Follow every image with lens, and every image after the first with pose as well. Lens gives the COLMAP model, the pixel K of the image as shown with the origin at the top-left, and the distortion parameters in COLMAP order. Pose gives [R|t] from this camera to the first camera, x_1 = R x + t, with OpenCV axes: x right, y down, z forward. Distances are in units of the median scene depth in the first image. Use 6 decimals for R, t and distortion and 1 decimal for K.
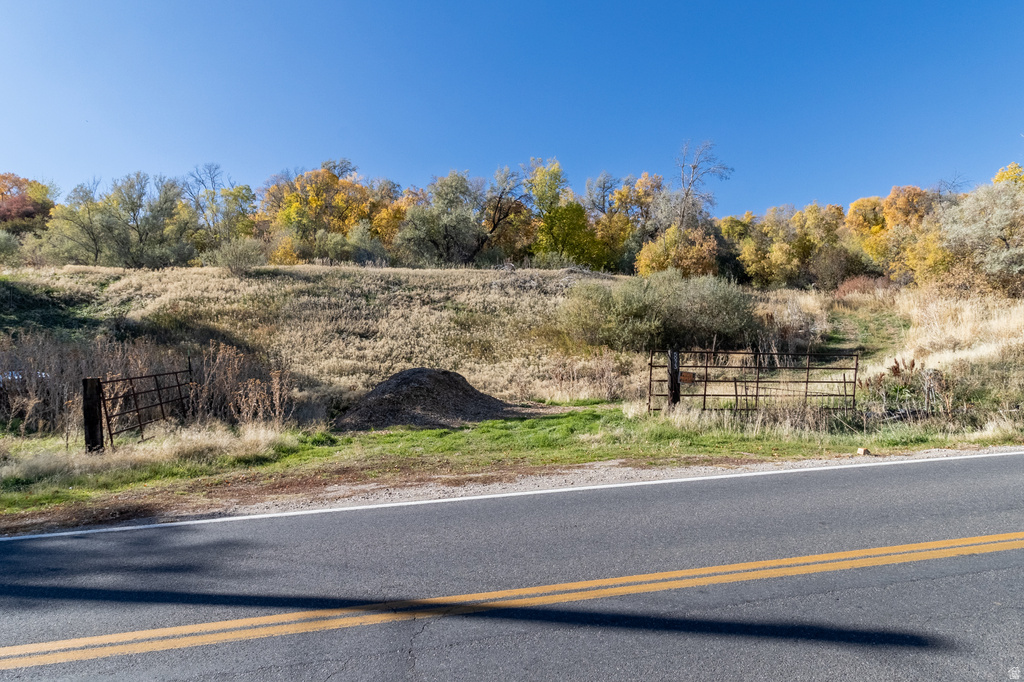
lens RADIAL K [[613.1, 0, 512.0], [0, 613.1, 338.3], [0, 0, 1]] dist [0.000797, 0.000227]
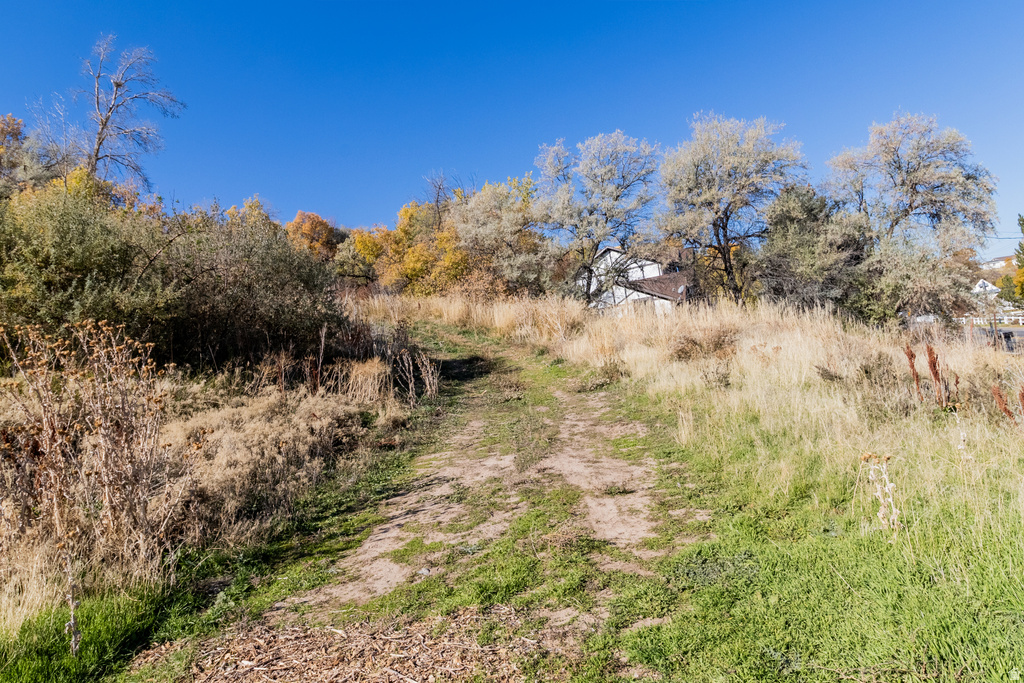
lens RADIAL K [[650.3, 0, 512.0], [0, 650.3, 343.8], [0, 0, 1]] dist [-0.000823, 0.000874]
pose [[0.613961, 0.012894, 0.789231, 0.033047], [0.016778, 0.999428, -0.029380, 0.014260], [-0.789158, 0.031279, 0.613393, 0.390277]]
